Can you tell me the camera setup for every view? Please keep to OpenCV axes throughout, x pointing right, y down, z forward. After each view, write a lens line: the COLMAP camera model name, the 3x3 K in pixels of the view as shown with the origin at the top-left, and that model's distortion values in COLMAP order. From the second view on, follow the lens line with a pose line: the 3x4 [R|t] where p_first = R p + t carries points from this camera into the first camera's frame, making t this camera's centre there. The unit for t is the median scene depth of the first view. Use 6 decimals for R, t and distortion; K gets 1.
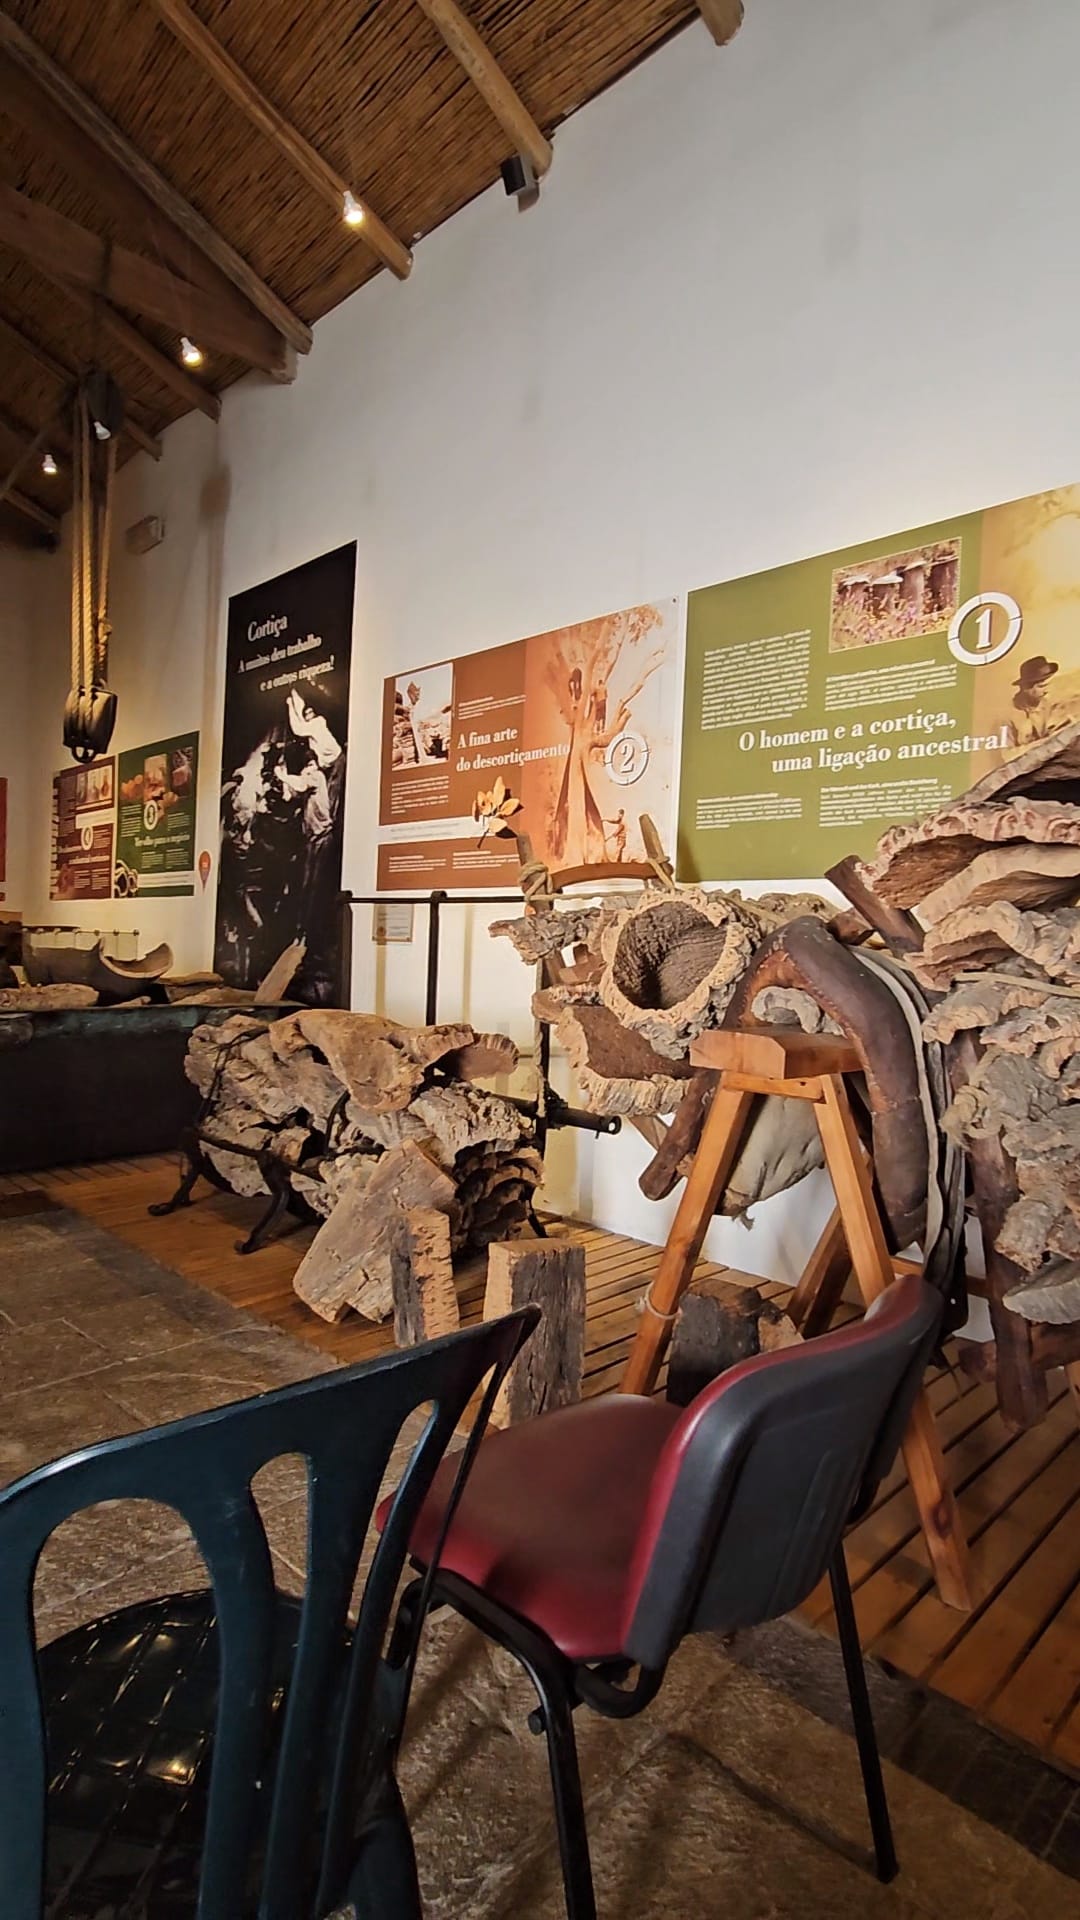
lens RADIAL K [[980.0, 0, 540.0], [0, 980.0, 960.0], [0, 0, 1]] dist [0.000278, 0.000018]
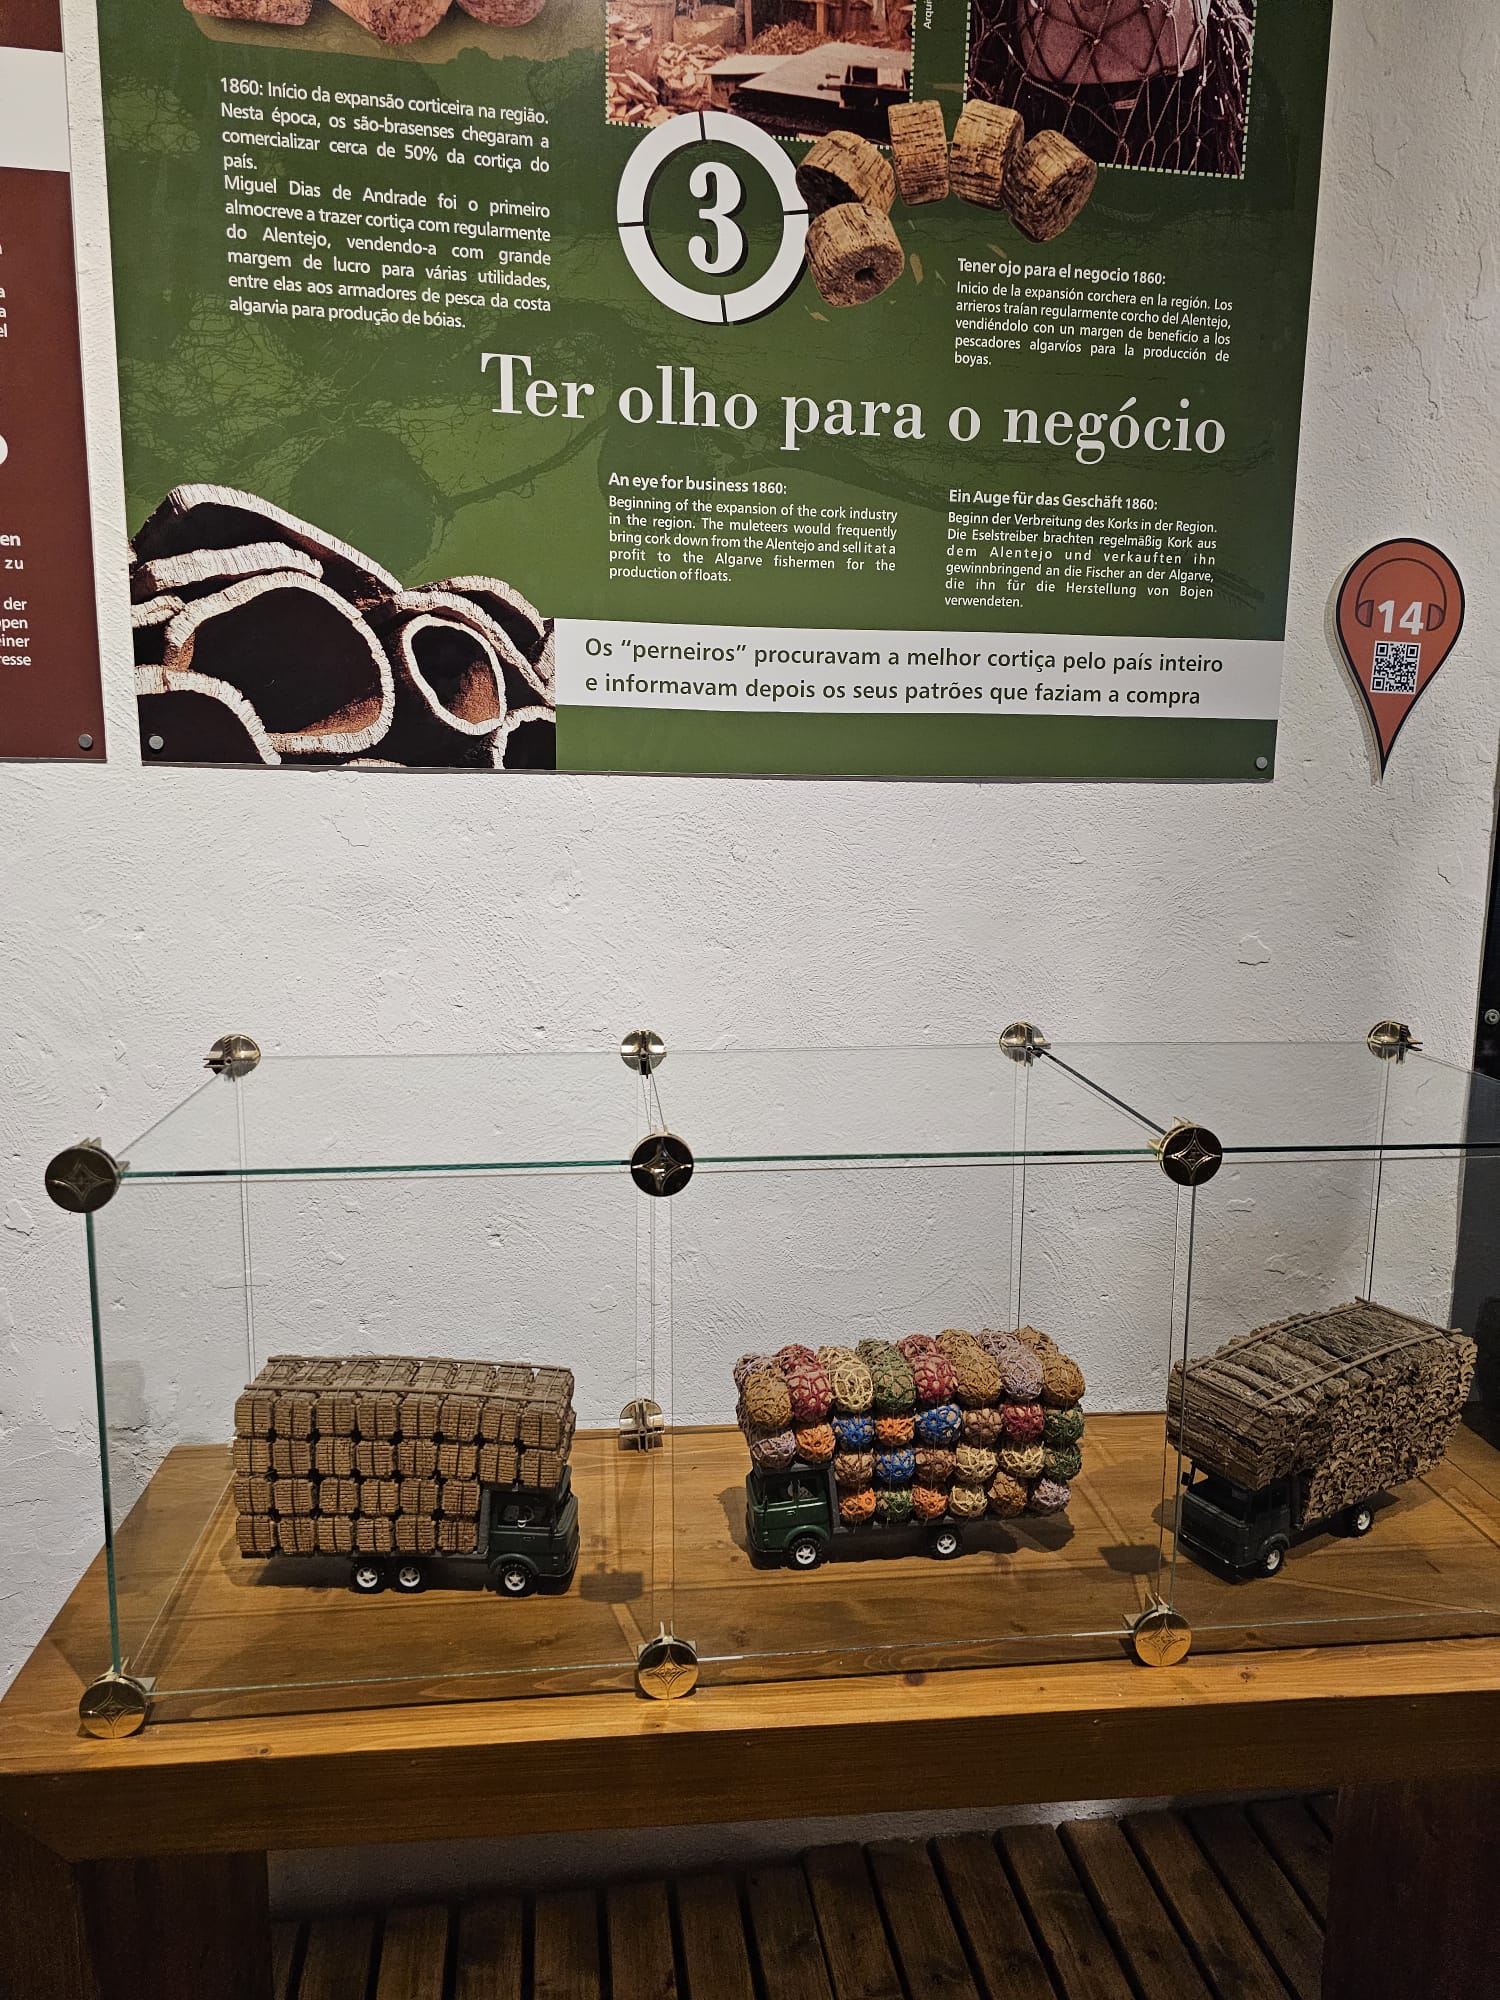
lens RADIAL K [[1476.0, 0, 750.0], [0, 1476.0, 1000.0], [0, 0, 1]] dist [0.004665, 0.001800]
pose [[0.610494, -0.148802, 0.777917, -0.571617], [0.009133, 0.983450, 0.180949, -0.068796], [-0.791968, -0.103364, 0.601750, 0.822871]]
